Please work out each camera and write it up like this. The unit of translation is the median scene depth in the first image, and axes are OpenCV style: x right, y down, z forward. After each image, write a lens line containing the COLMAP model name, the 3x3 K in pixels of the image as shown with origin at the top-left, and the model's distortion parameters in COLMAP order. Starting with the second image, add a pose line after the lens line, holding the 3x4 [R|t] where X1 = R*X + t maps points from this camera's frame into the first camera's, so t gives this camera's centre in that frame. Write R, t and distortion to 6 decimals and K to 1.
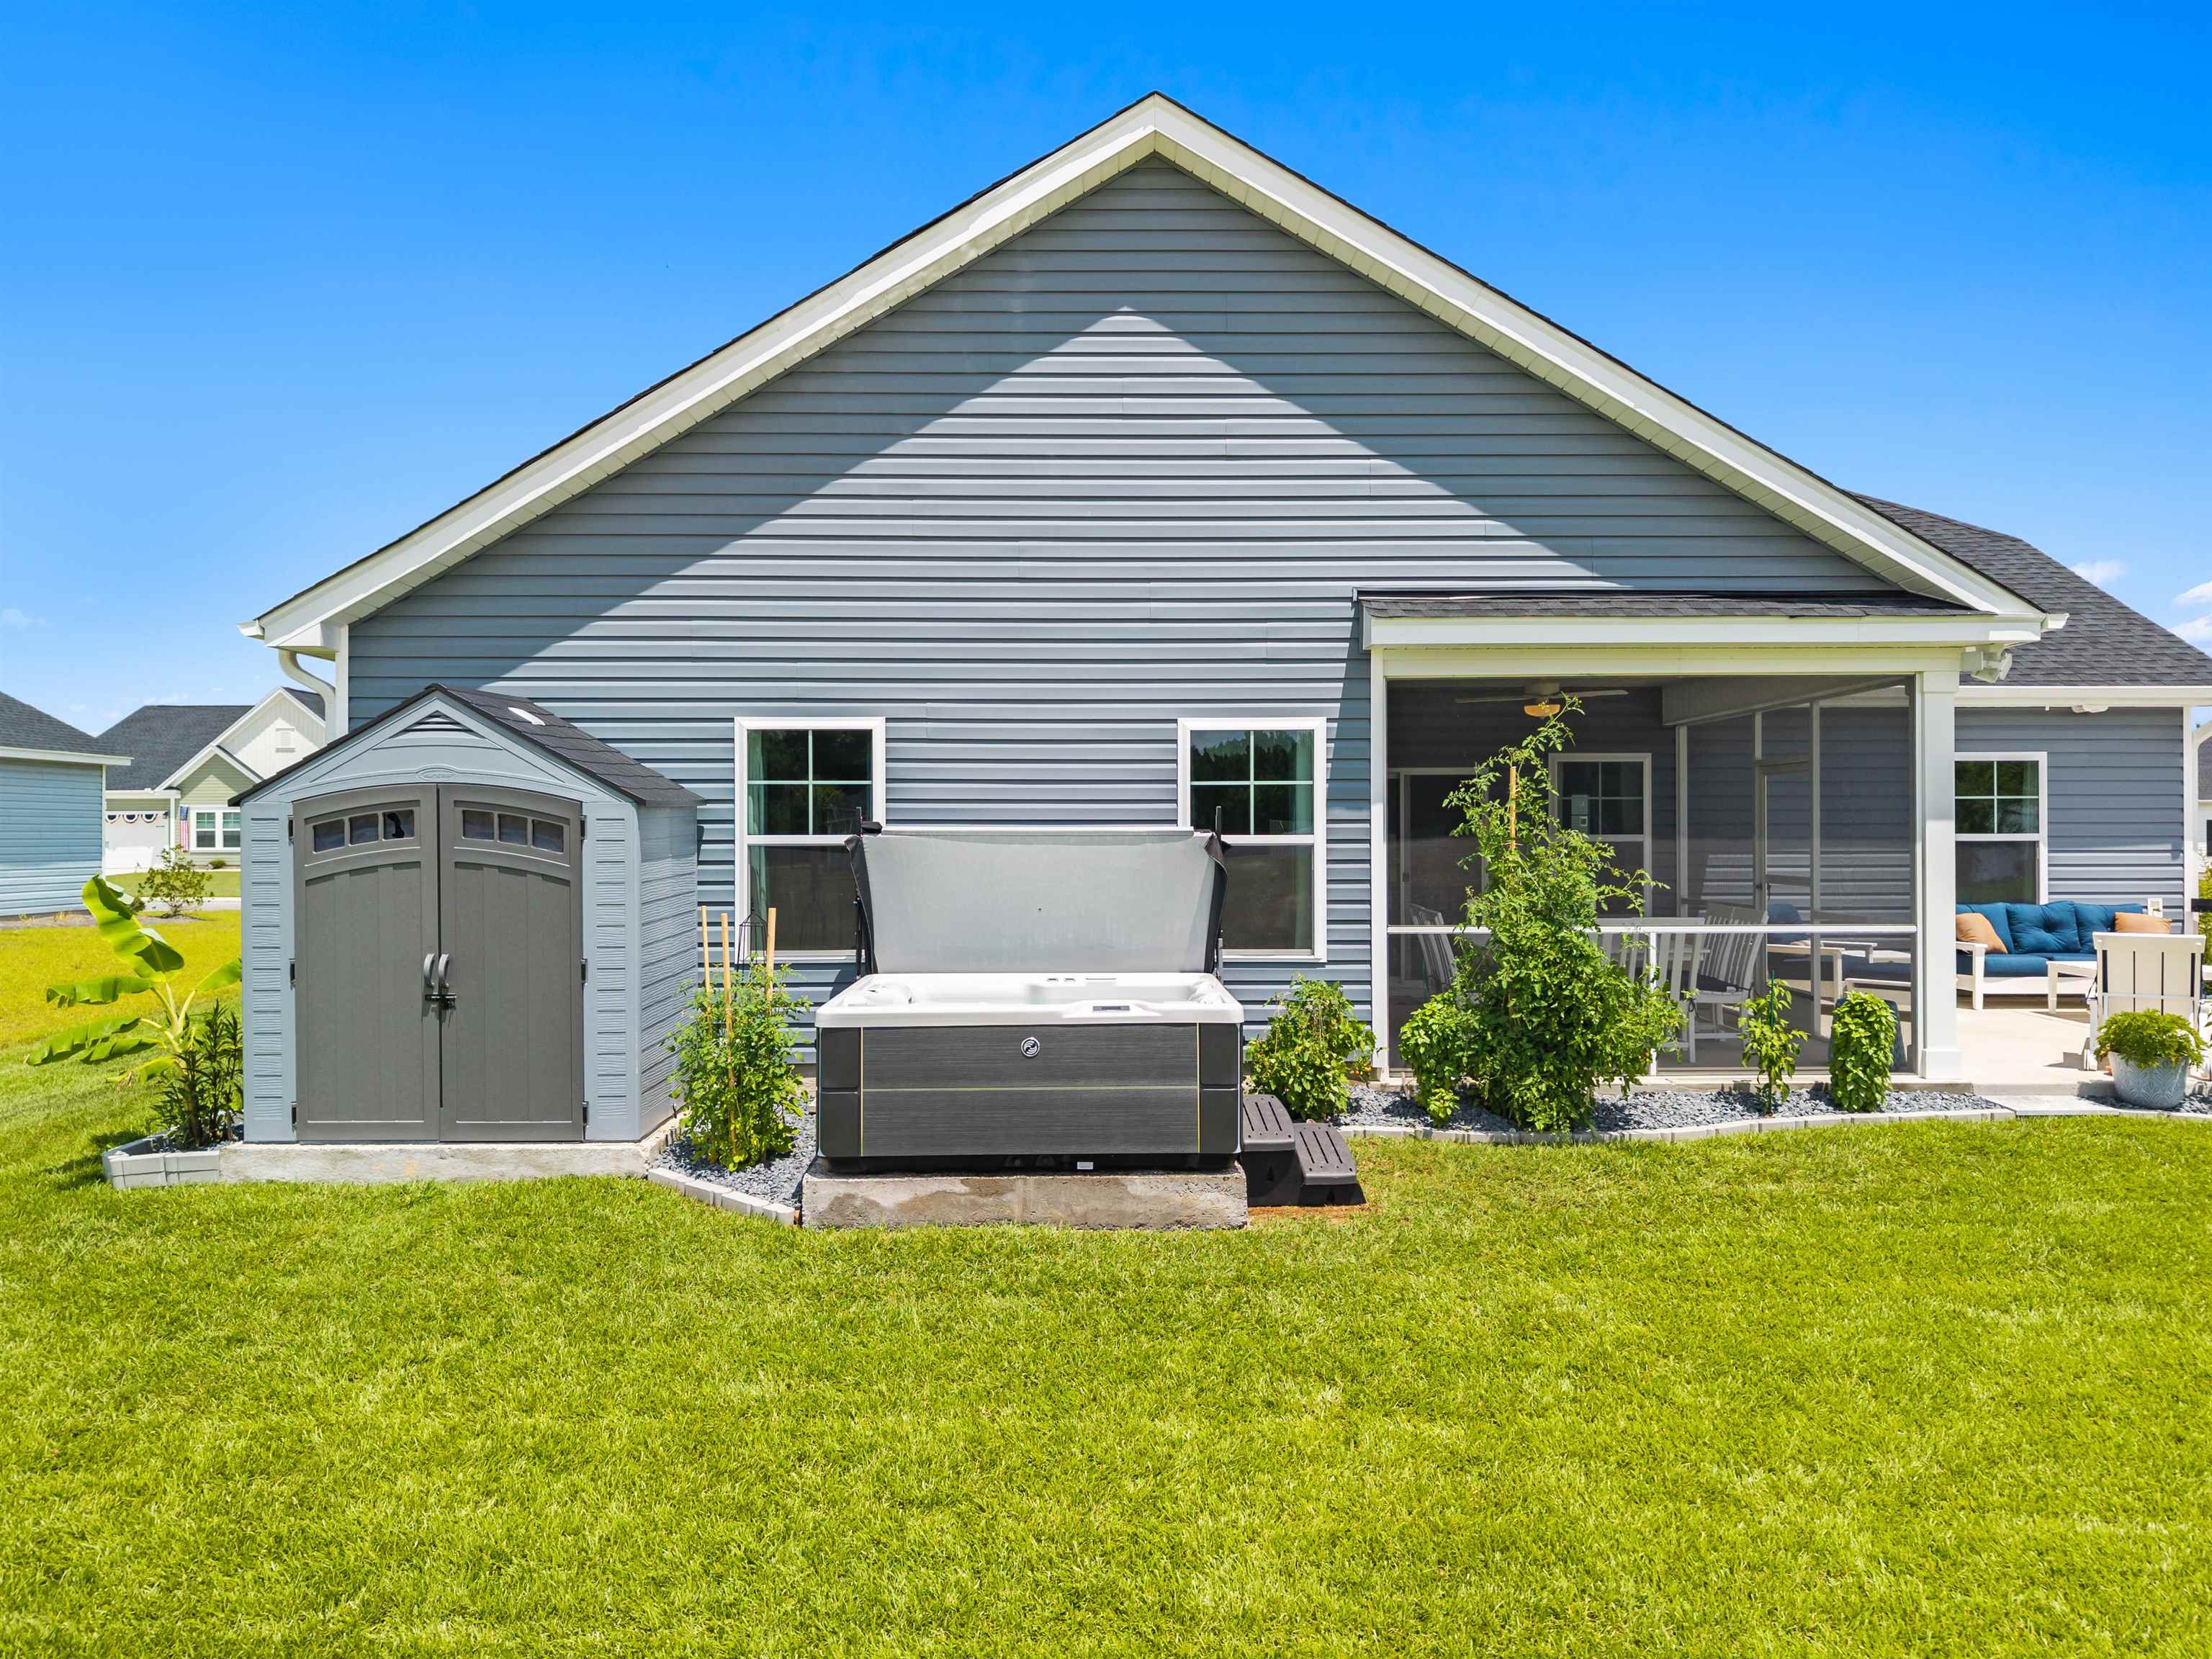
lens RADIAL K [[1501.5, 0, 1106.0], [0, 1501.5, 829.5], [0, 0, 1]] dist [0.052061, -0.064628]
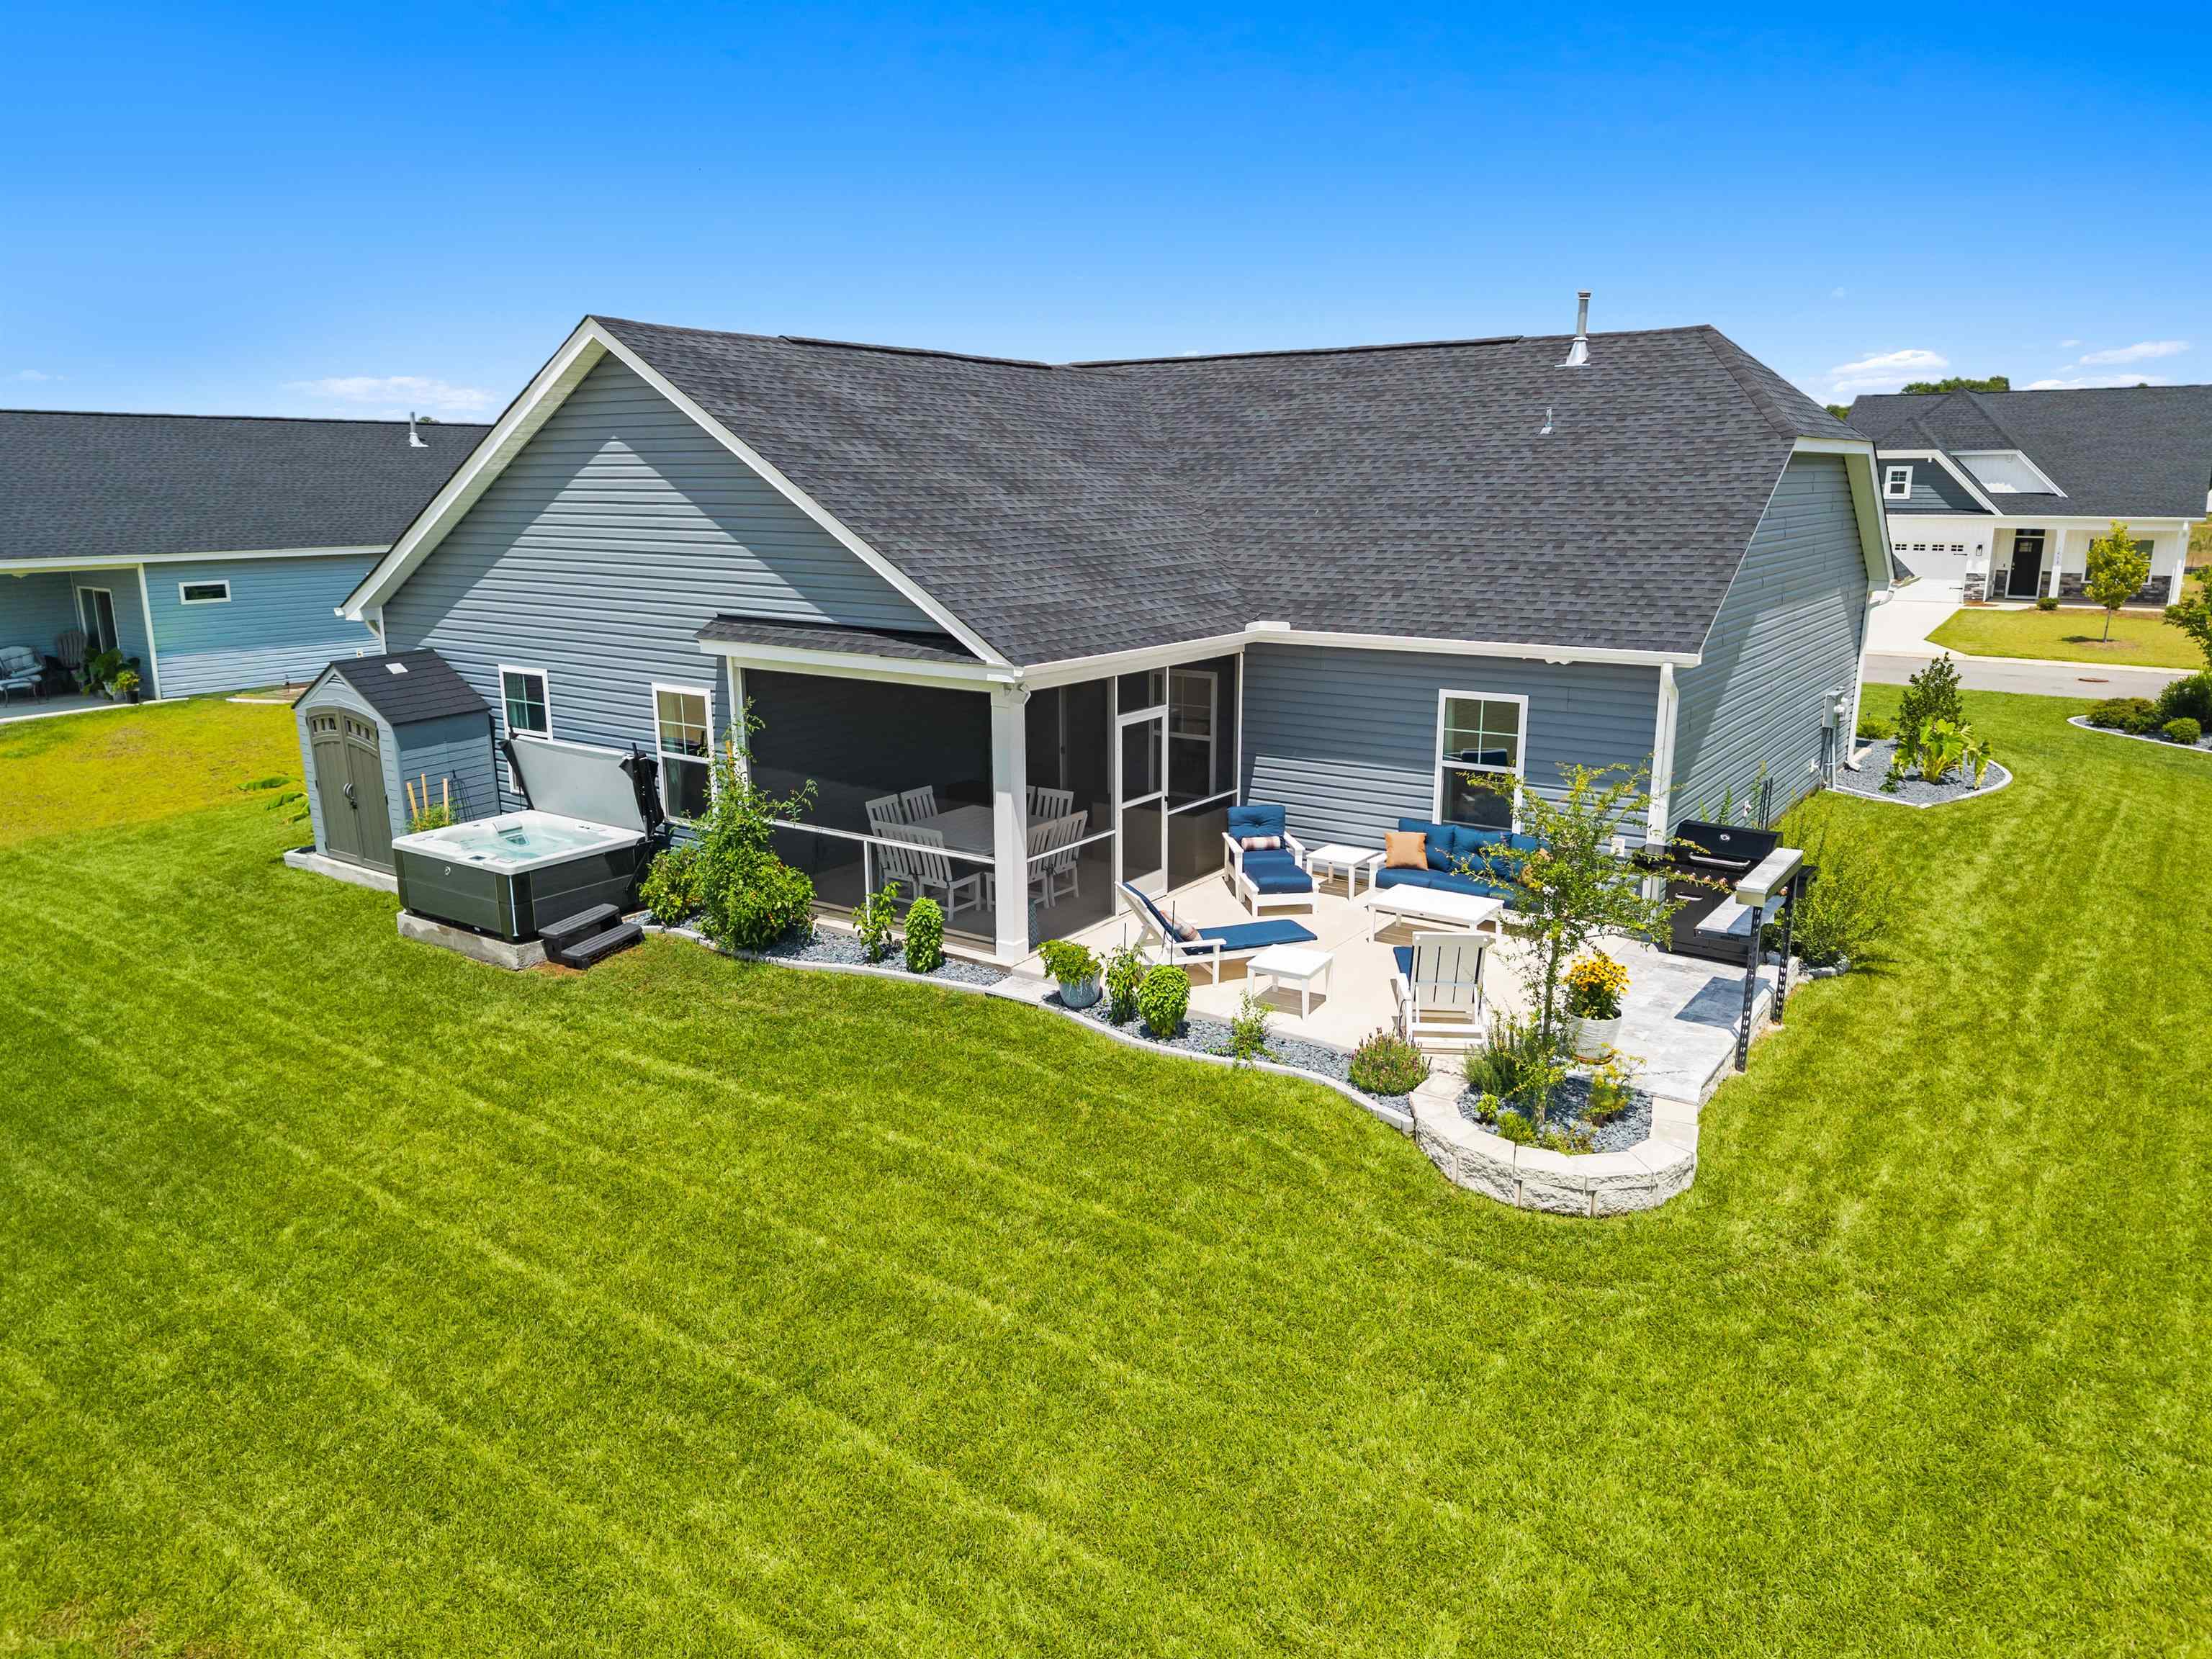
lens RADIAL K [[1499.0, 0, 1106.0], [0, 1499.0, 829.5], [0, 0, 1]] dist [0.008599, -0.006204]
pose [[0.813661, 0.134382, -0.565595, 1.532969], [0.002220, 0.972191, 0.234180, -0.326270], [0.581335, -0.191799, 0.790735, -0.086883]]
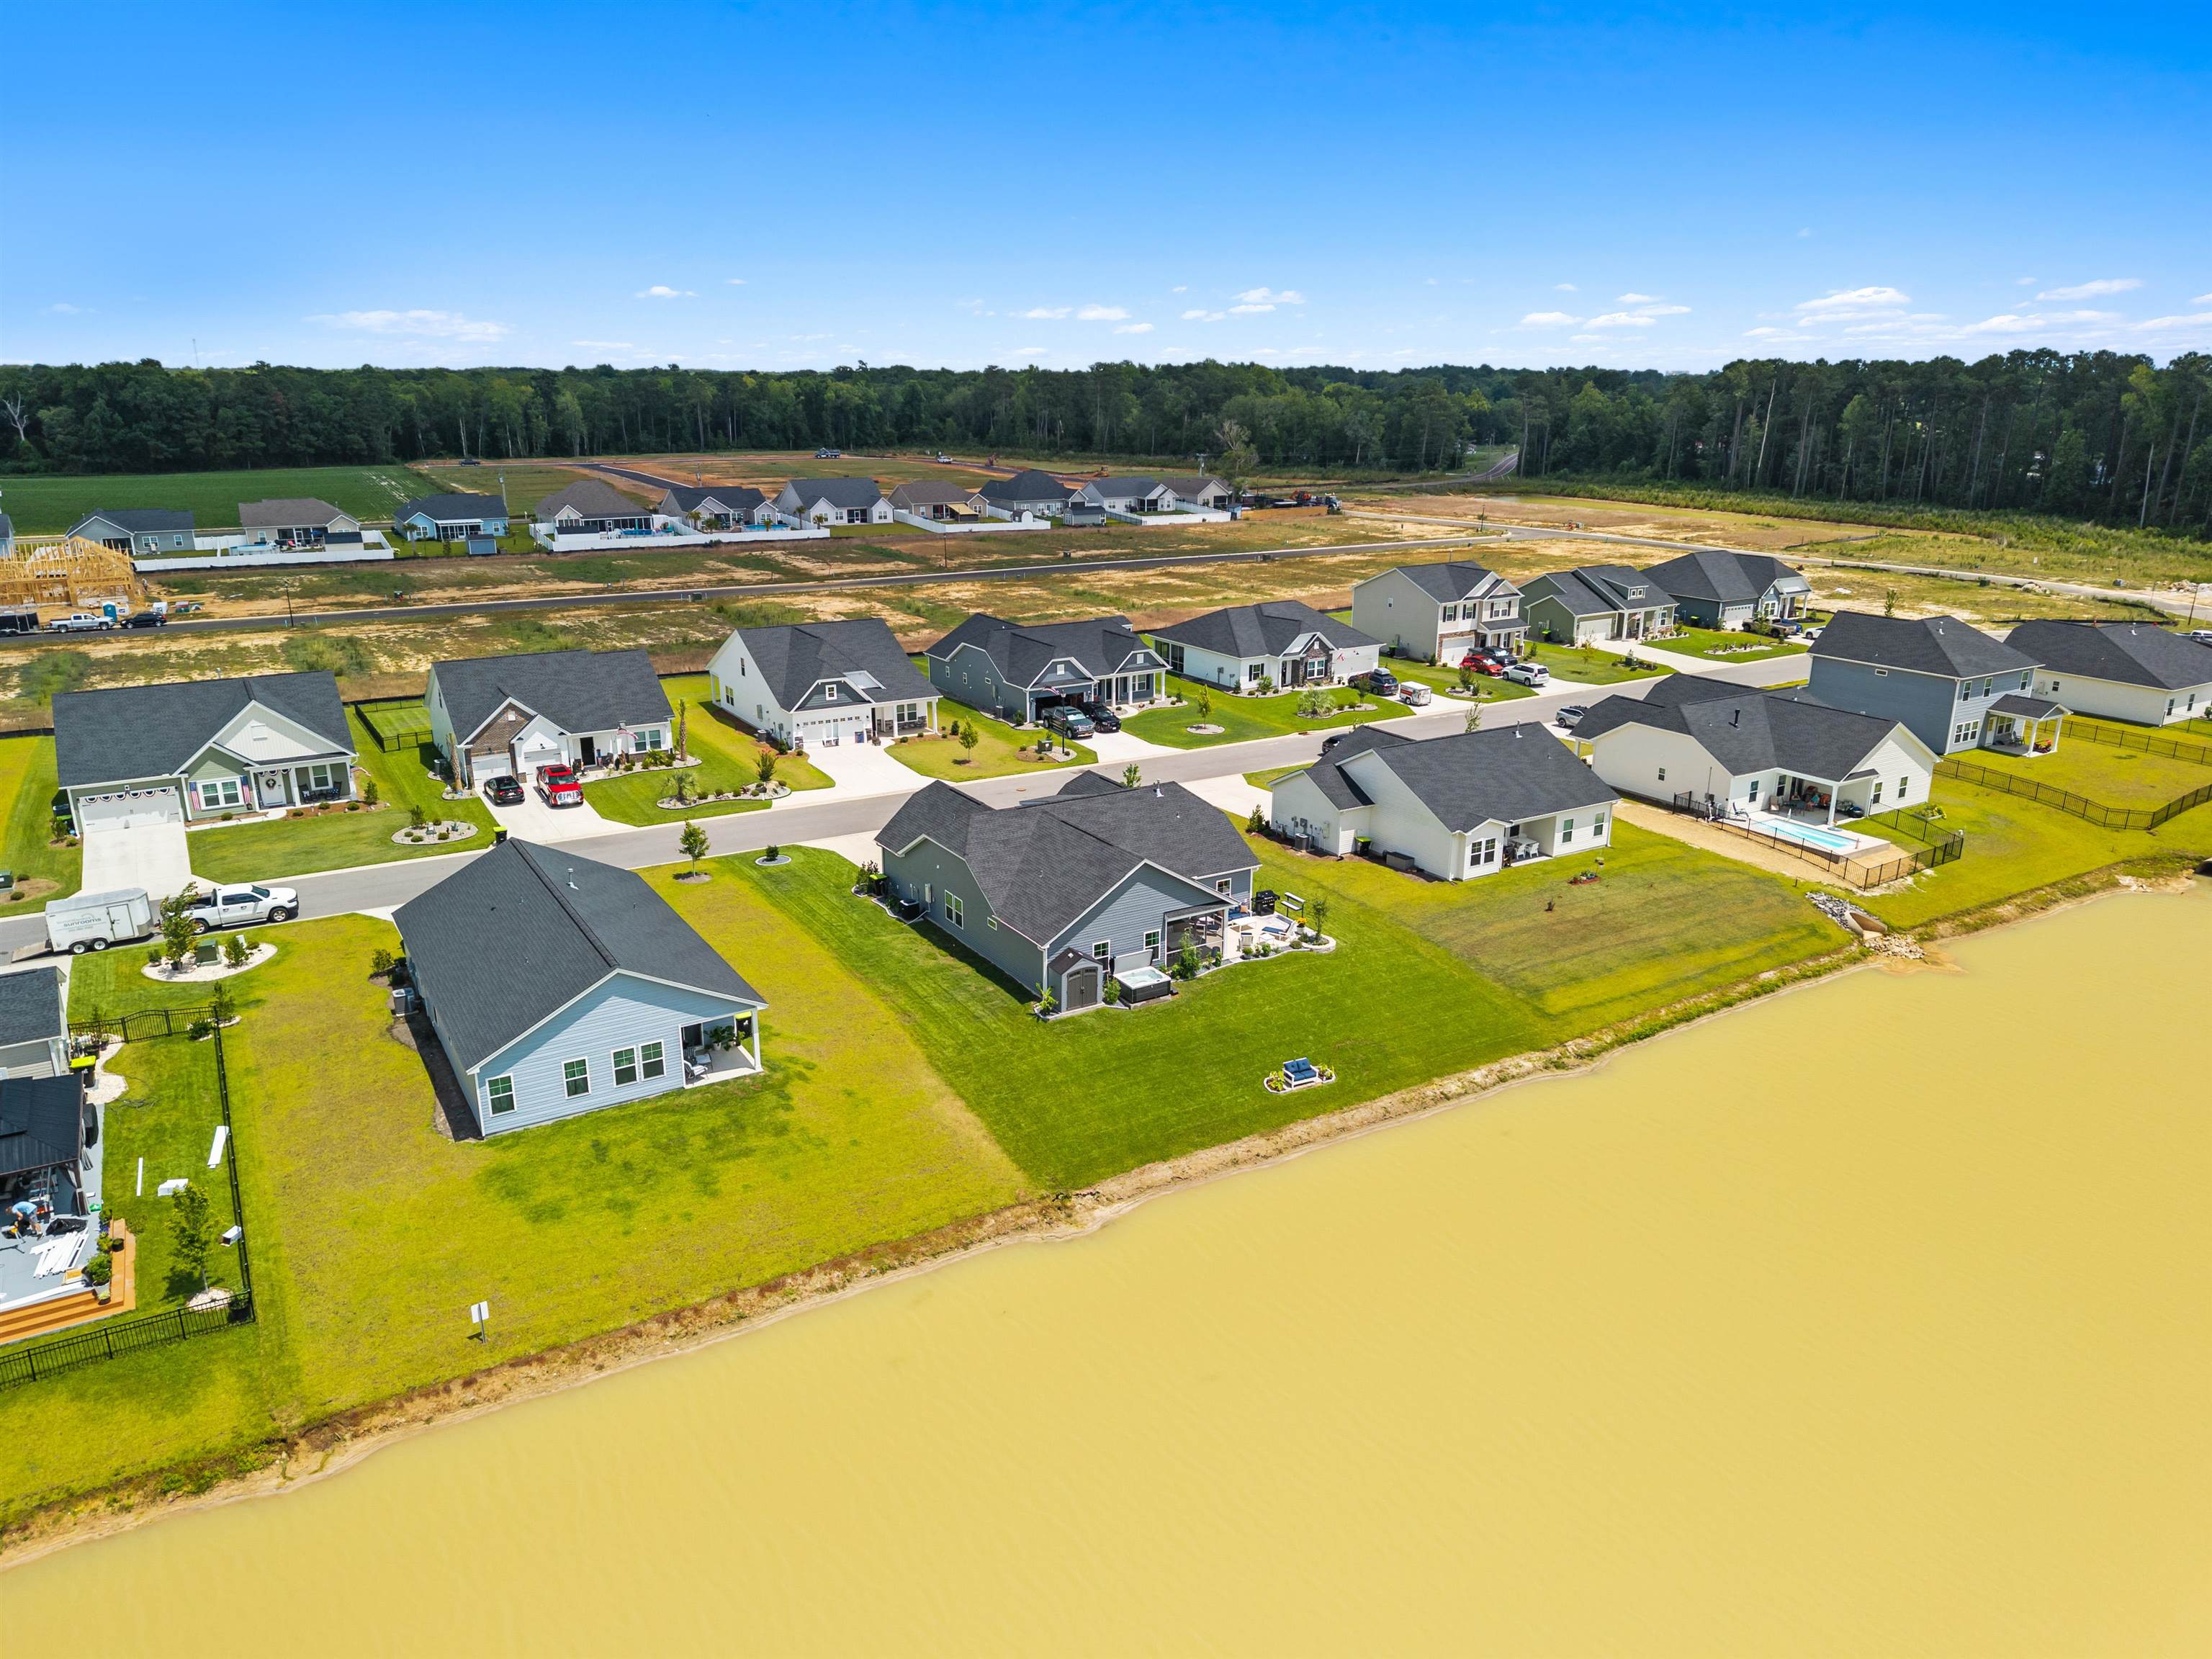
lens RADIAL K [[1501.5, 0, 1106.0], [0, 1501.5, 829.5], [0, 0, 1]] dist [0.052061, -0.064628]
pose [[0.852179, -0.145449, 0.502628, -3.927940], [-0.011329, 0.955235, 0.295630, -2.876049], [-0.523128, -0.257624, 0.812384, -4.992482]]
